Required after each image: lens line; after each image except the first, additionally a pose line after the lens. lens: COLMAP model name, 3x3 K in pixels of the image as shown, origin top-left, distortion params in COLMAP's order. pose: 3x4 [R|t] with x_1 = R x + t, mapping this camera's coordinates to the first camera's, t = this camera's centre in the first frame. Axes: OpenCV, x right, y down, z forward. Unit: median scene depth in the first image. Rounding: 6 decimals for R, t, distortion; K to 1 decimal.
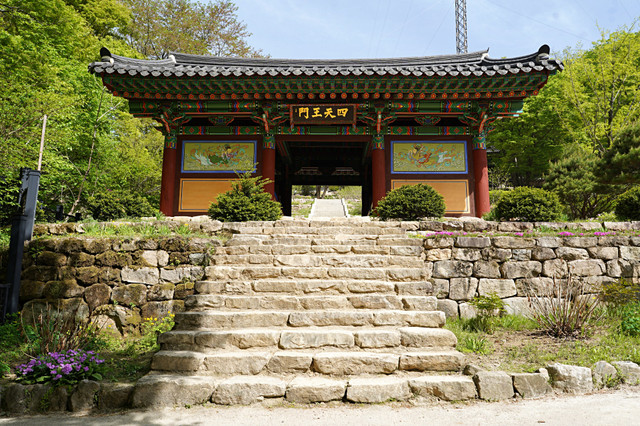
lens RADIAL K [[515.4, 0, 319.9], [0, 515.4, 212.6], [0, 0, 1]] dist [0.008190, 0.004243]
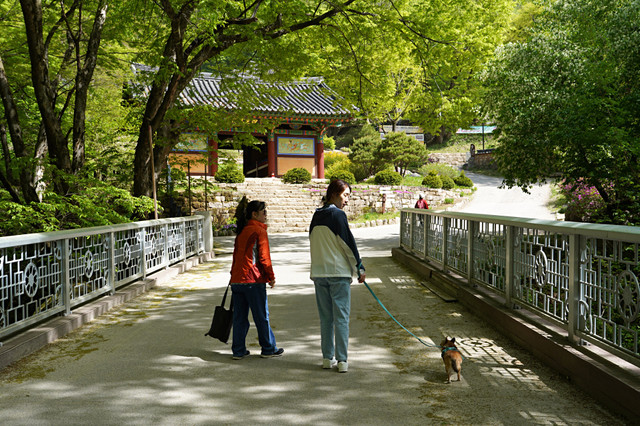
lens RADIAL K [[720.8, 0, 319.7], [0, 720.8, 213.2], [0, 0, 1]] dist [0.001722, 0.000000]
pose [[0.933215, -0.003579, 0.359302, -0.721586], [-0.040206, 0.992630, 0.114316, -0.179304], [-0.357063, -0.121128, 0.926193, -1.672771]]
